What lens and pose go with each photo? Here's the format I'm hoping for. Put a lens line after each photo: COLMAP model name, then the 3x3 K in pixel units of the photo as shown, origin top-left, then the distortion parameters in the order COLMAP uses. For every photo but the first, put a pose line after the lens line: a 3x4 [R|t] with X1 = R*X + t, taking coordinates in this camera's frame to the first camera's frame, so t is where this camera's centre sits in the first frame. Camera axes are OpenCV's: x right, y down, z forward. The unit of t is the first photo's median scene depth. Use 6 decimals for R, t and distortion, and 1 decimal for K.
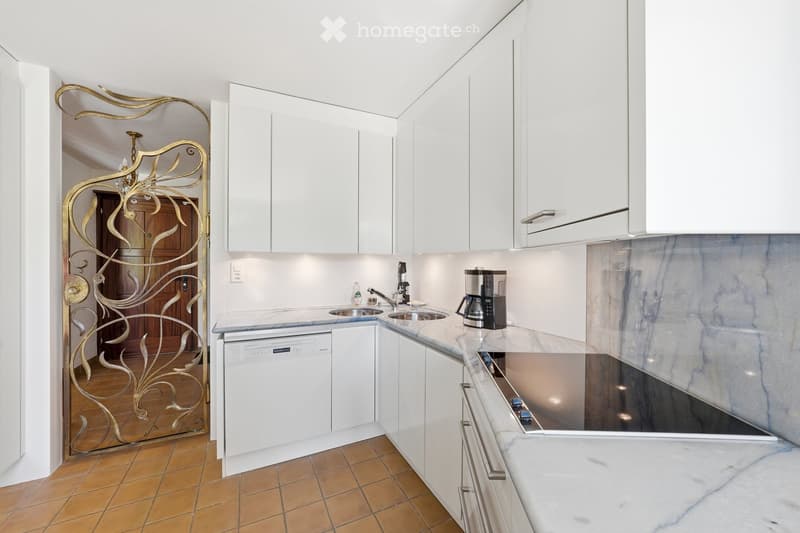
lens RADIAL K [[306.8, 0, 402.9], [0, 306.8, 261.9], [0, 0, 1]] dist [-0.000461, -0.000059]
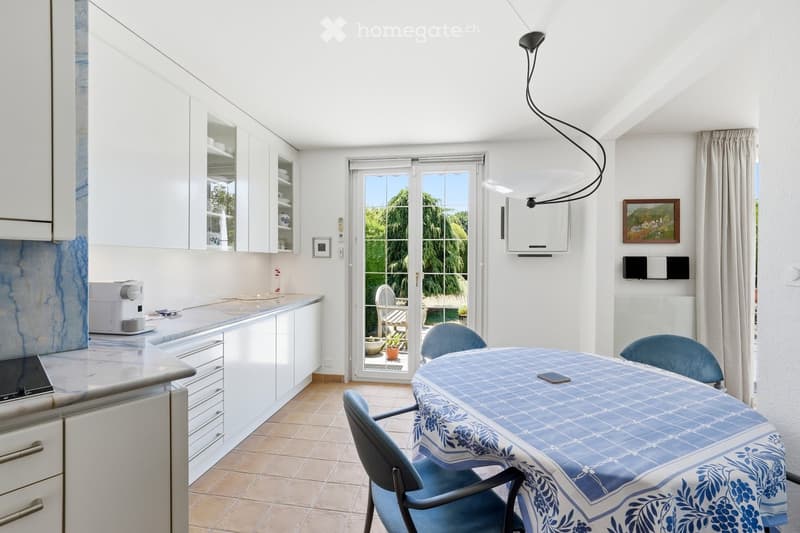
lens RADIAL K [[306.8, 0, 402.9], [0, 306.8, 261.9], [0, 0, 1]] dist [-0.000461, -0.000059]
pose [[-0.810681, -0.007610, 0.585439, -0.854383], [-0.004454, 0.999967, 0.006831, 0.003389], [-0.585471, 0.002930, -0.810688, 0.657690]]
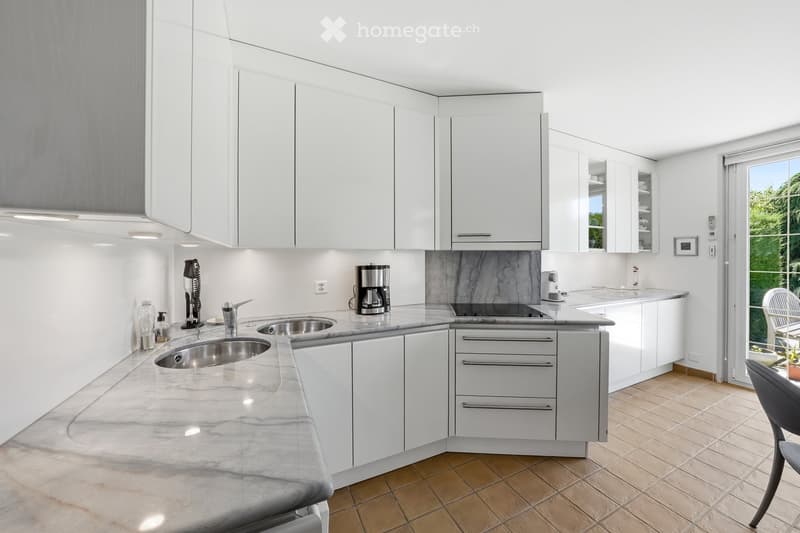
lens RADIAL K [[288.1, 0, 401.6], [0, 288.1, 261.7], [0, 0, 1]] dist [-0.029383, 0.008365]
pose [[0.029993, -0.009082, 0.999509, -1.298252], [0.005058, 0.999947, 0.008934, 0.003889], [-0.999537, 0.004787, 0.030038, 1.306269]]
